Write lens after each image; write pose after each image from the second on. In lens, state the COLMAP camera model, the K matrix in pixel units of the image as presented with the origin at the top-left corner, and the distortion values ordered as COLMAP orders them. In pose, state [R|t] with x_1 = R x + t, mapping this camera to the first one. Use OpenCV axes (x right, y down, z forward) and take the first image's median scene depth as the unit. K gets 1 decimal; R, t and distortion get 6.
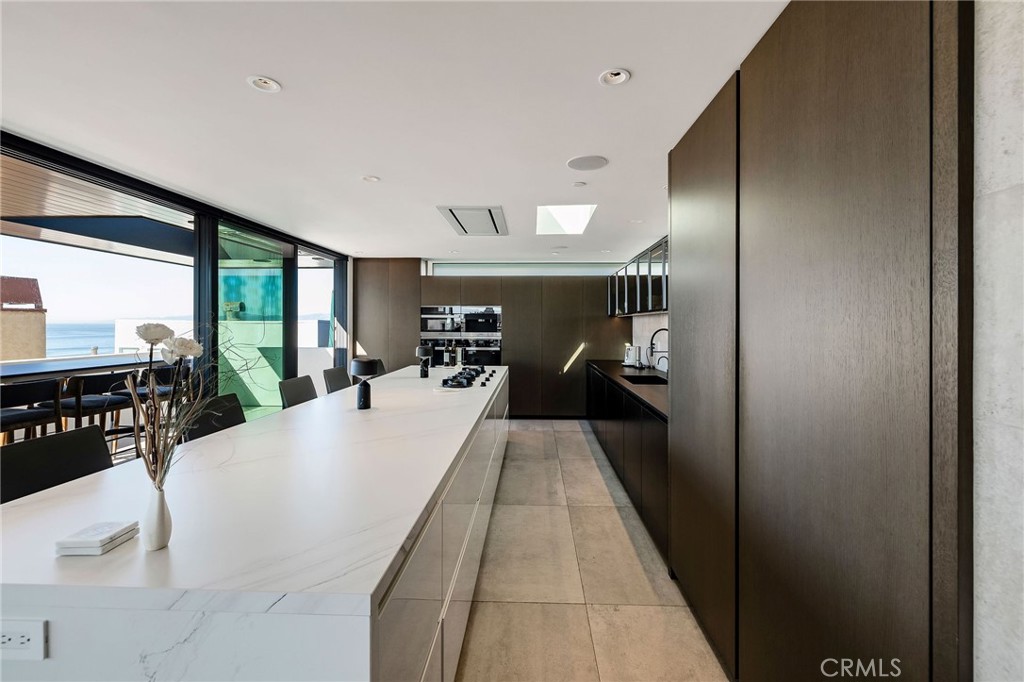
lens RADIAL K [[460.0, 0, 511.5], [0, 460.0, 325.0], [0, 0, 1]] dist [0.000388, 0.000154]
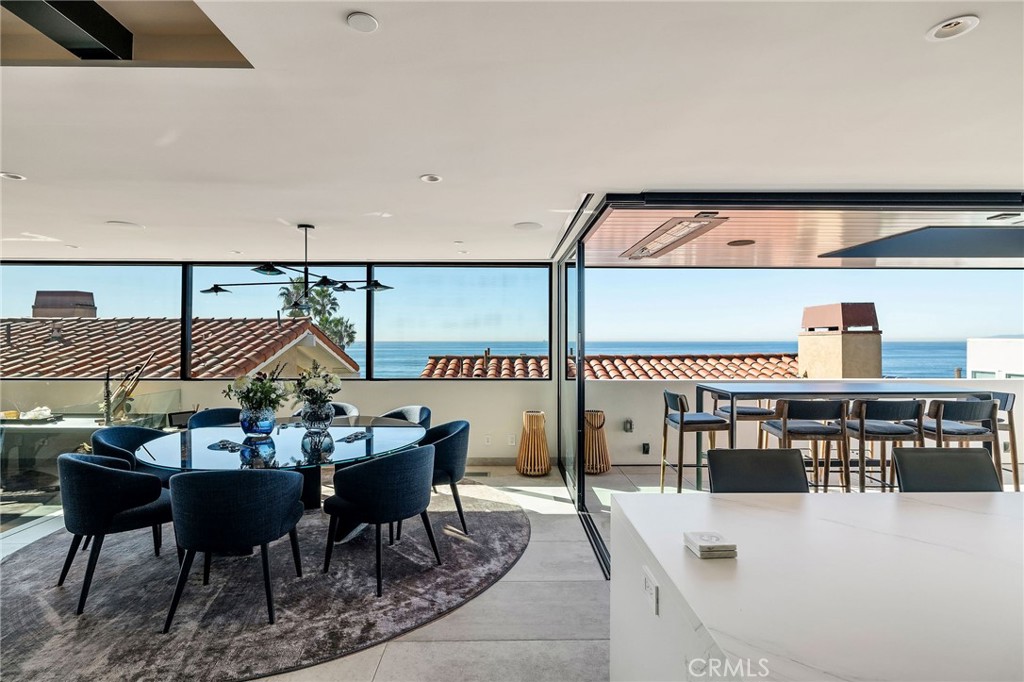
lens RADIAL K [[511.8, 0, 511.8], [0, 511.8, 339.0], [0, 0, 1]] dist [-0.000190, 0.000045]
pose [[0.060313, 0.000282, -0.998179, 0.089150], [-0.003410, 0.999994, 0.000076, -0.013376], [0.998174, 0.003399, 0.060314, 0.103638]]
